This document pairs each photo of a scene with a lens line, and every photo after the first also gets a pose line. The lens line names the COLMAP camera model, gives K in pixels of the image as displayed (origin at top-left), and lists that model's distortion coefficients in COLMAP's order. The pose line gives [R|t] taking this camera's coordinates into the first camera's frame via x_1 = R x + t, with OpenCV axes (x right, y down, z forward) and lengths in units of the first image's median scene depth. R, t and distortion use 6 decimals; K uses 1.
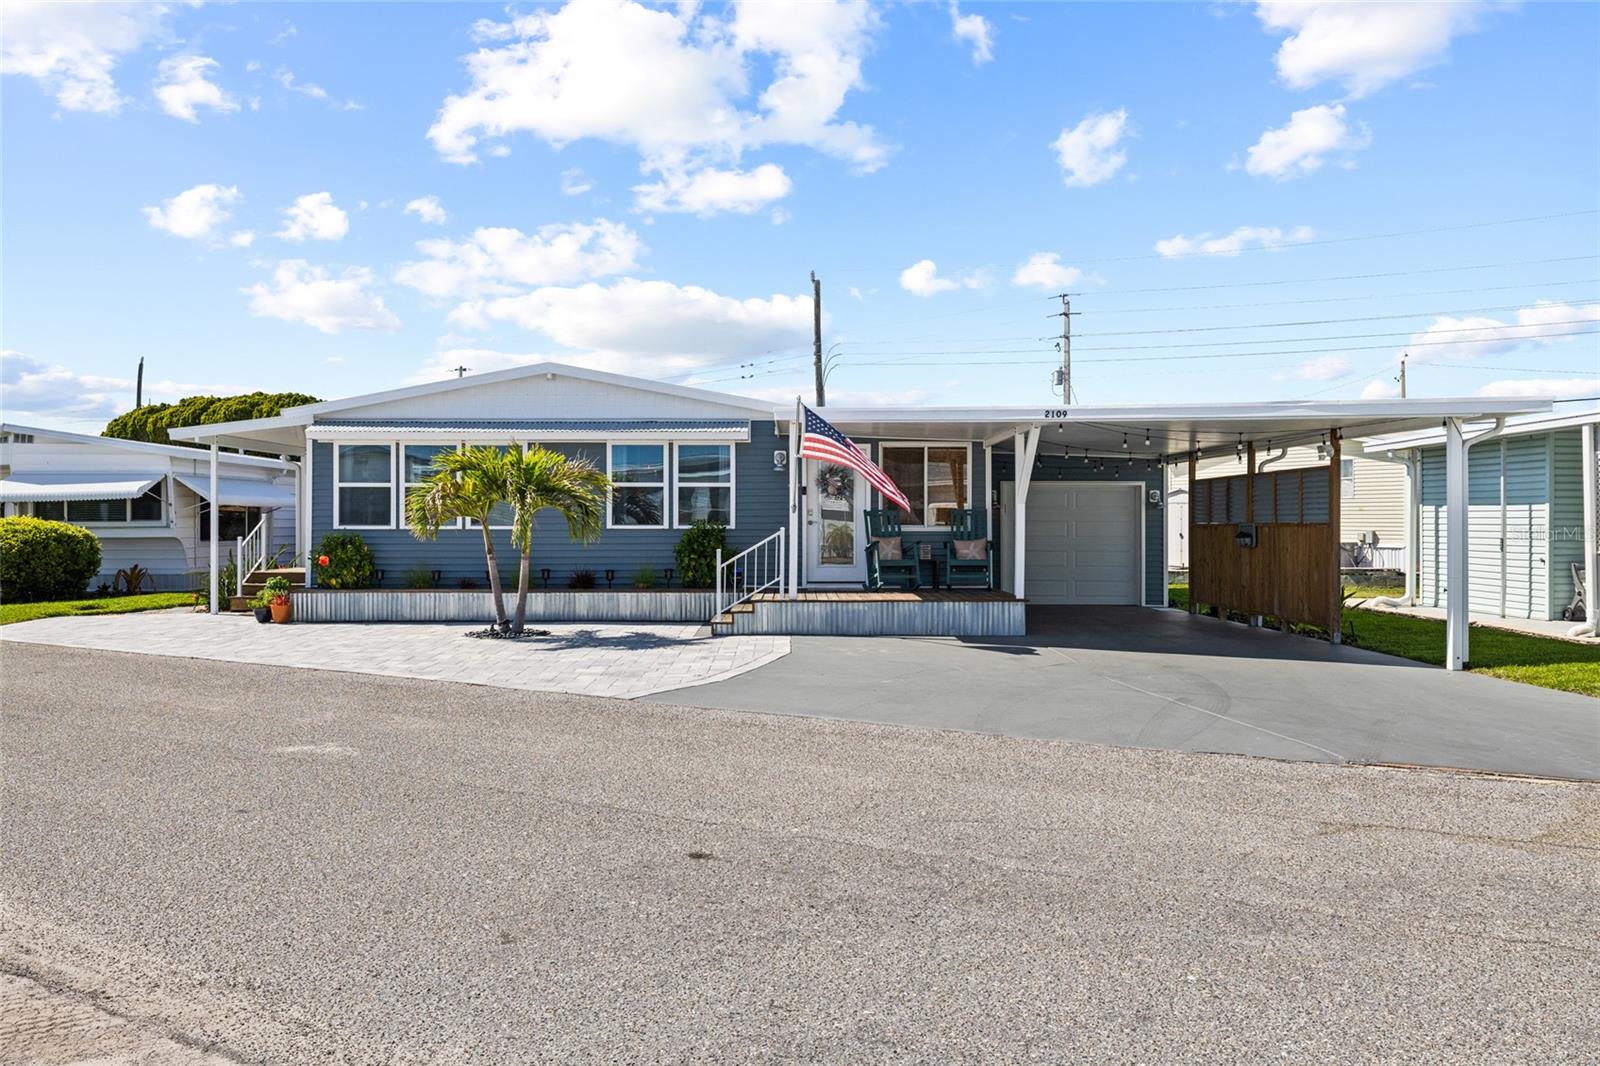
lens RADIAL K [[1120.1, 0, 800.0], [0, 1120.1, 533.0], [0, 0, 1]] dist [0.003736, 0.002083]
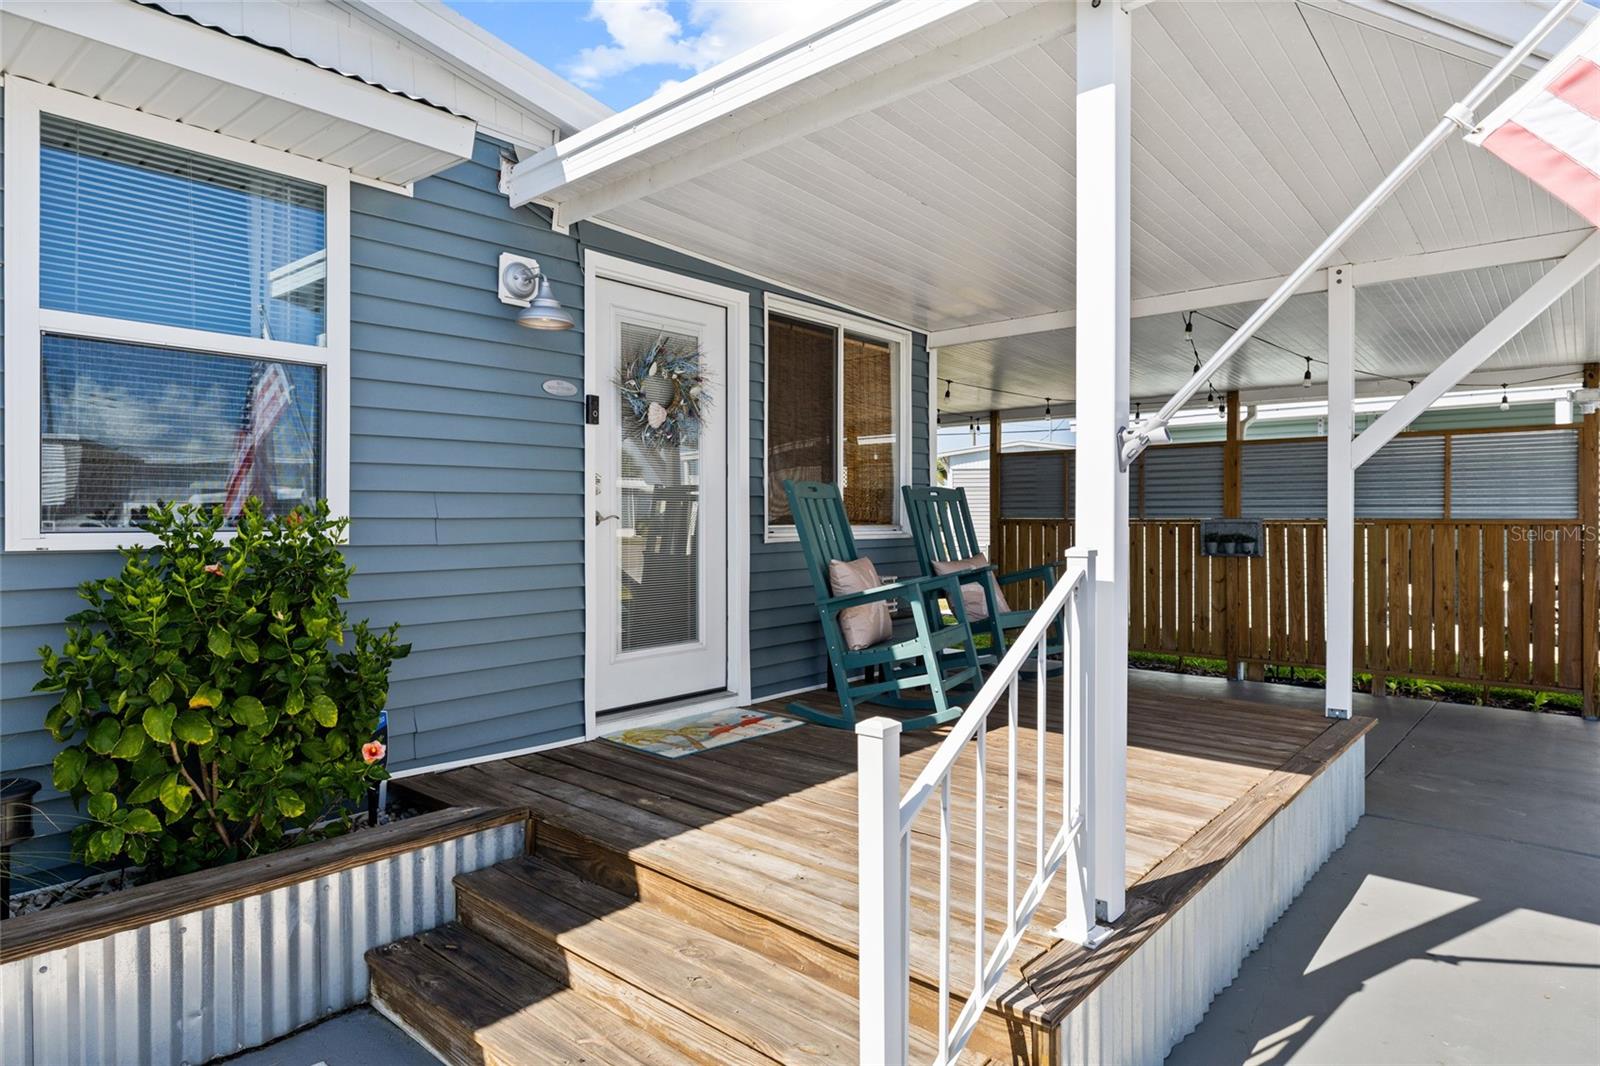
lens RADIAL K [[909.1, 0, 800.0], [0, 909.1, 533.0], [0, 0, 1]] dist [-0.000229, 0.000012]
pose [[0.675025, -0.012630, 0.737687, -0.136878], [0.004081, 0.999902, 0.013384, -0.008543], [-0.737783, -0.006024, 0.675011, 0.801485]]
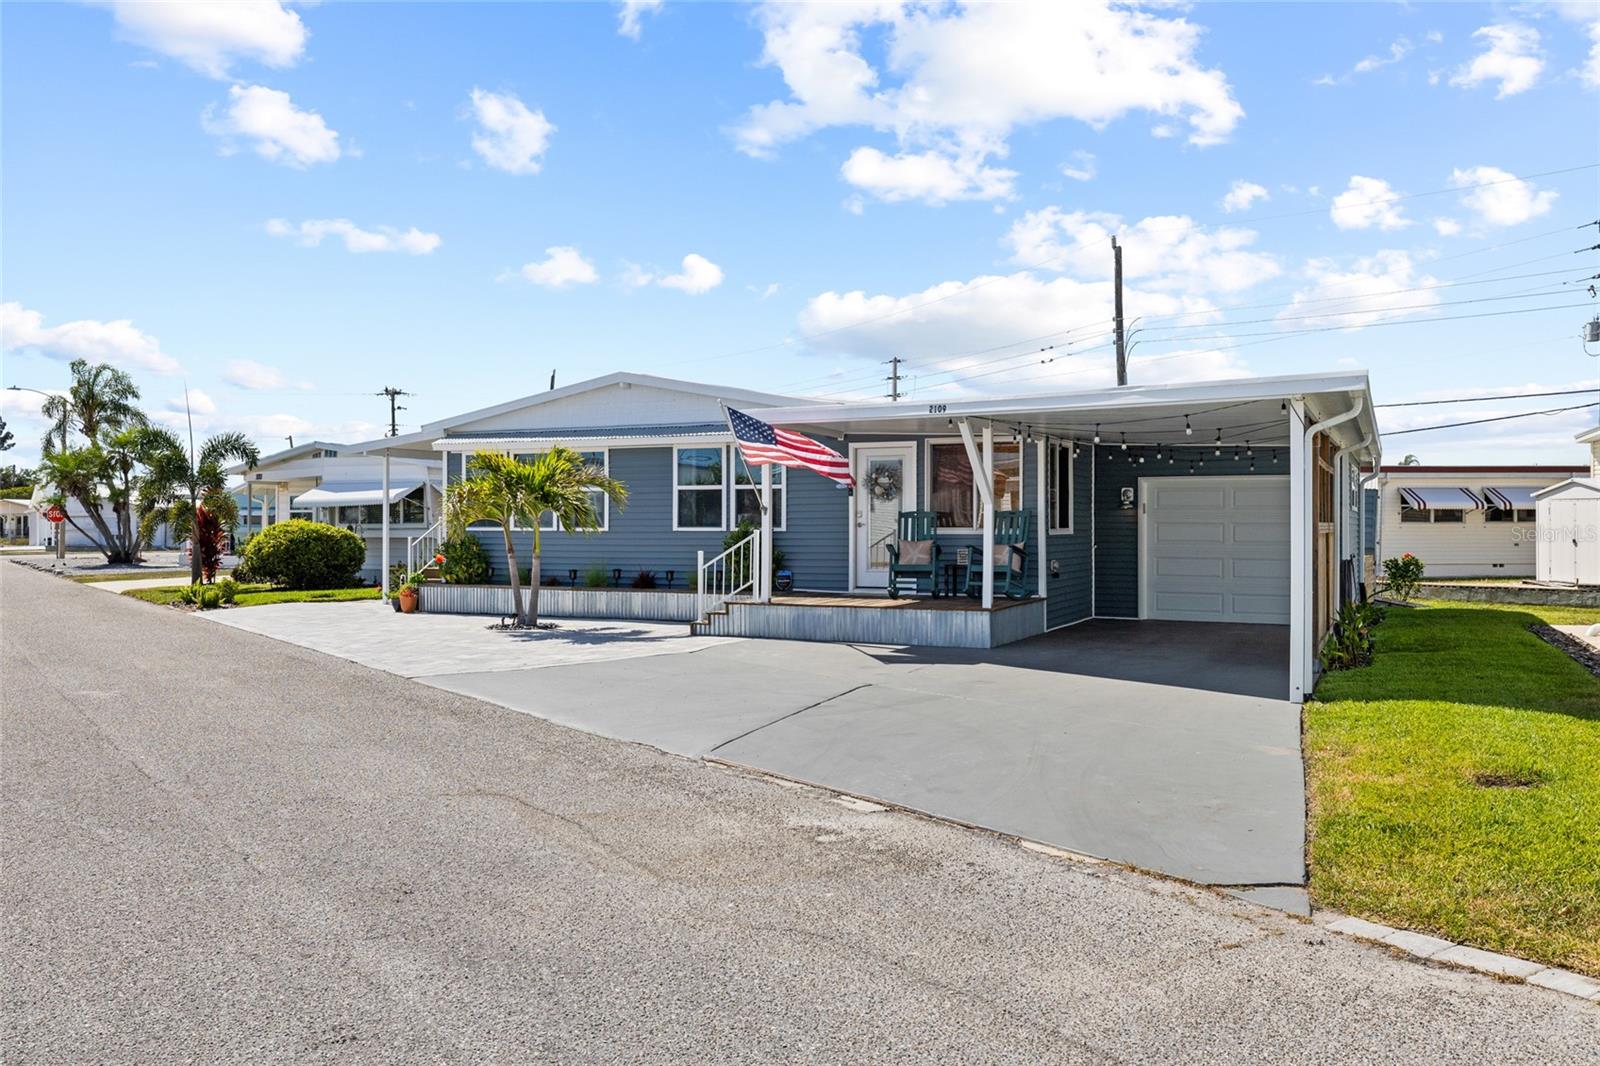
lens RADIAL K [[1287.3, 0, 800.0], [0, 1287.3, 533.0], [0, 0, 1]] dist [-0.001377, -0.001085]
pose [[0.902438, 0.003244, -0.430807, 0.441939], [-0.004473, 0.999988, -0.001840, -0.000141], [0.430796, 0.003587, 0.902442, -0.013546]]
